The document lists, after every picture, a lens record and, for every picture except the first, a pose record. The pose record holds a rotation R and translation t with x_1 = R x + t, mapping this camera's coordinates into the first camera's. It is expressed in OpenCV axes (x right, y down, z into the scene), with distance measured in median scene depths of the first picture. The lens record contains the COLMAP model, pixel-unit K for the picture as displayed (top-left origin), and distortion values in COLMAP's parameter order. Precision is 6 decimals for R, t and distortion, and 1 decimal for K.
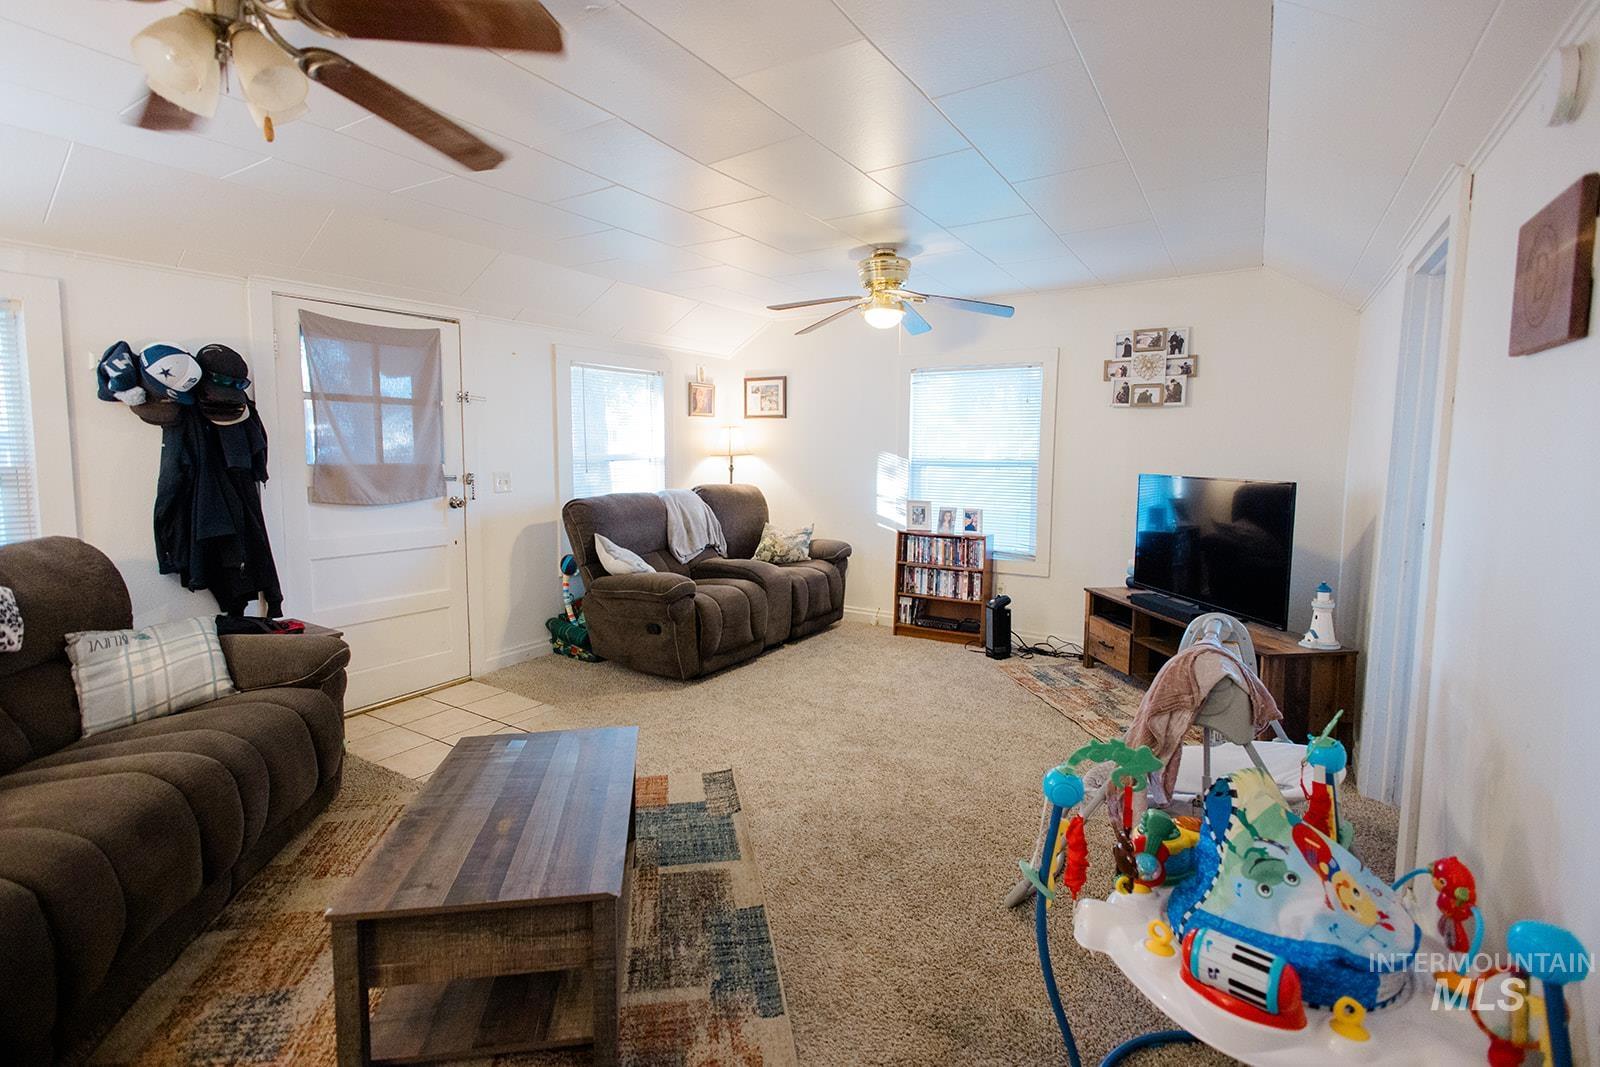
lens RADIAL K [[748.7, 0, 793.7], [0, 748.7, 523.4], [0, 0, 1]] dist [0.000822, -0.001864]
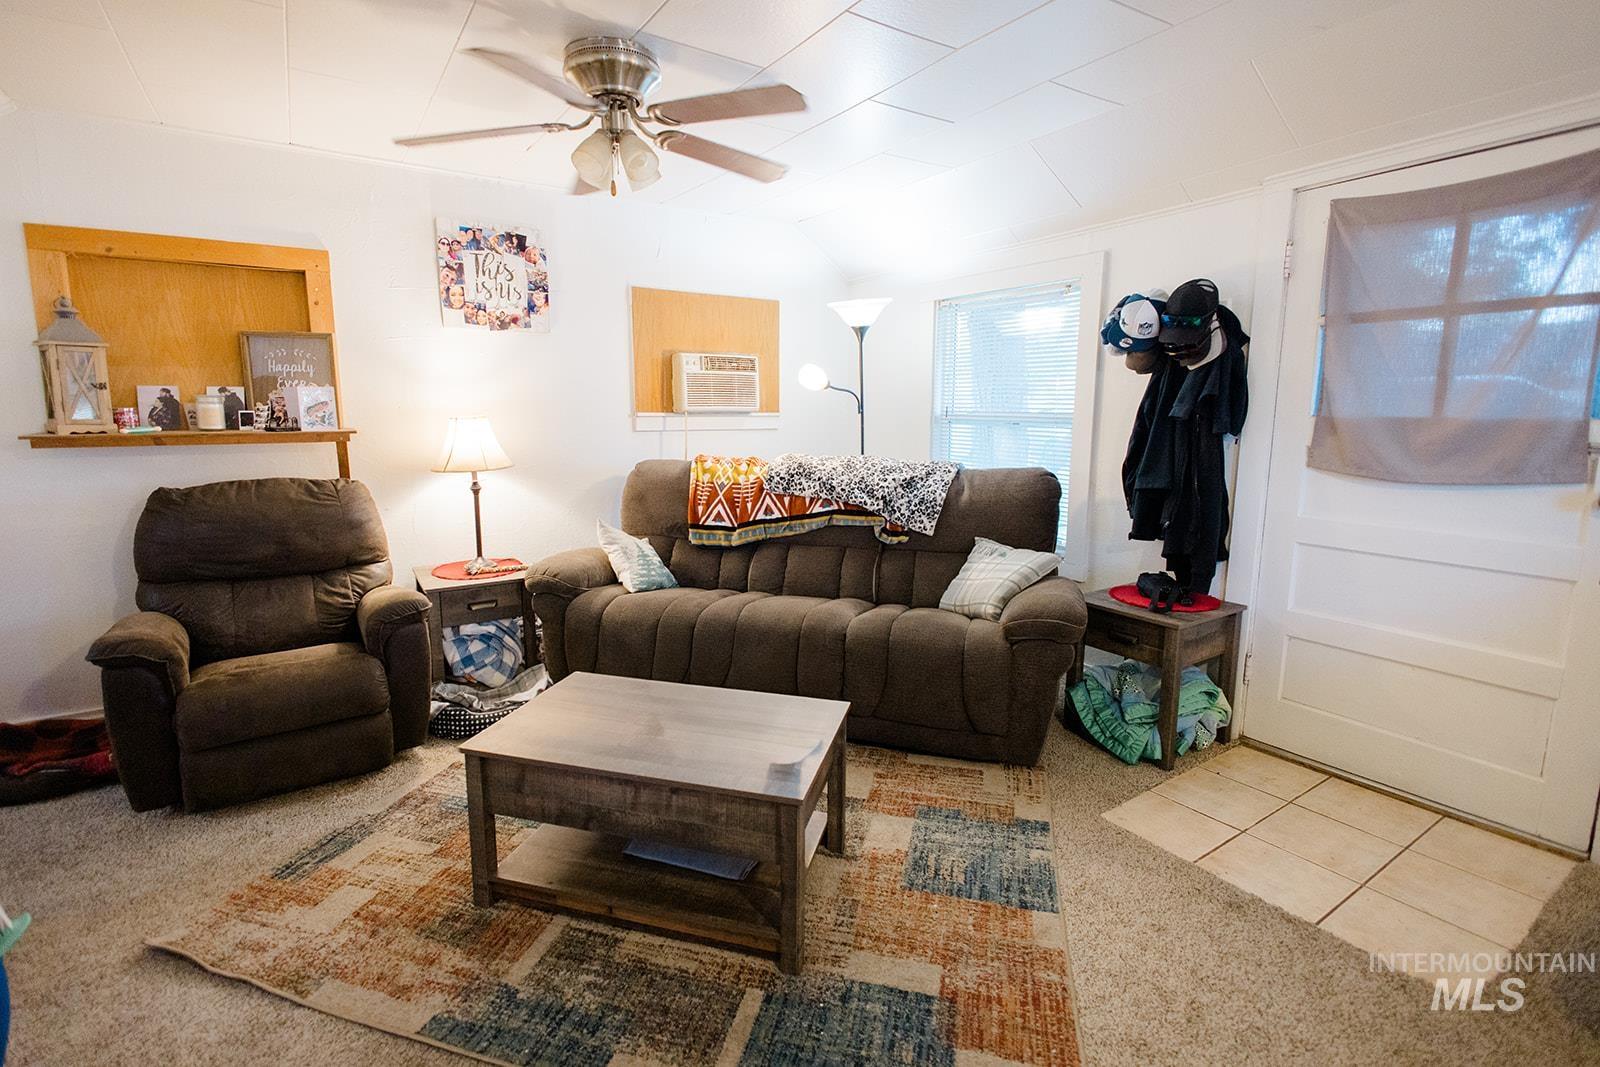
lens RADIAL K [[748.7, 0, 790.1], [0, 748.7, 533.1], [0, 0, 1]] dist [0.000822, -0.001864]
pose [[-0.440129, 0.144858, -0.886173, 0.403475], [-0.087022, 0.975375, 0.202660, -0.111793], [0.893708, 0.166313, -0.416685, 1.371265]]
